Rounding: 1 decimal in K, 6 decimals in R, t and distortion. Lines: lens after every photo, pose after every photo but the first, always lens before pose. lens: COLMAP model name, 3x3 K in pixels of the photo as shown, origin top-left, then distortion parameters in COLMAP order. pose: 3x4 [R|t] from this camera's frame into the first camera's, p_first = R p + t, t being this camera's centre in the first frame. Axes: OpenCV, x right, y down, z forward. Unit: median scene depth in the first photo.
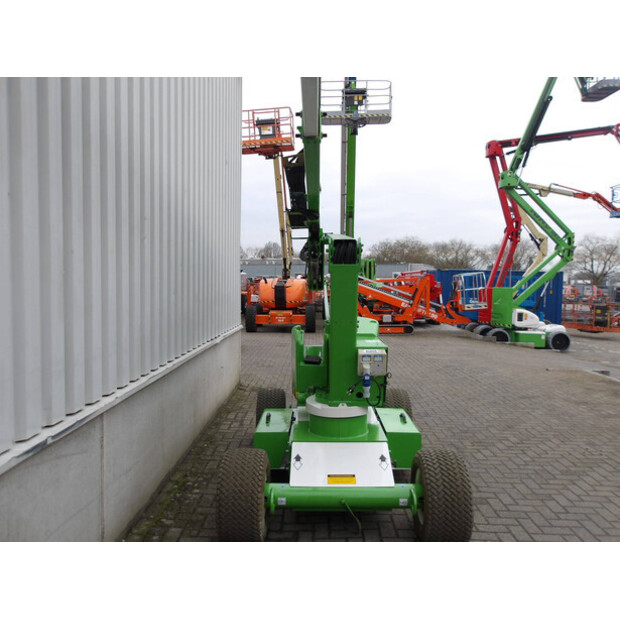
lens RADIAL K [[507.9, 0, 309.0], [0, 507.9, 310.5], [0, 0, 1]] dist [-0.010982, 0.016945]
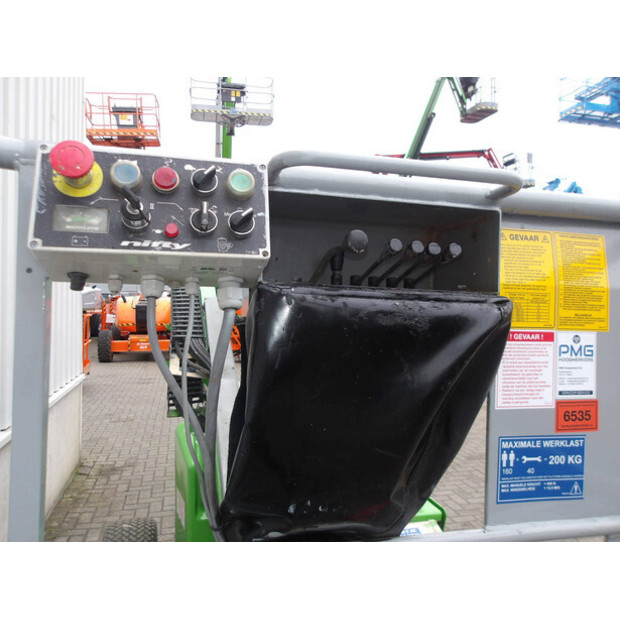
lens RADIAL K [[507.9, 0, 311.8], [0, 507.9, 308.9], [0, 0, 1]] dist [-0.010982, 0.016945]
pose [[0.964561, -0.000719, 0.263858, -0.008688], [0.009398, 0.999455, -0.031633, -0.014656], [-0.263691, 0.032992, 0.964043, 0.124362]]
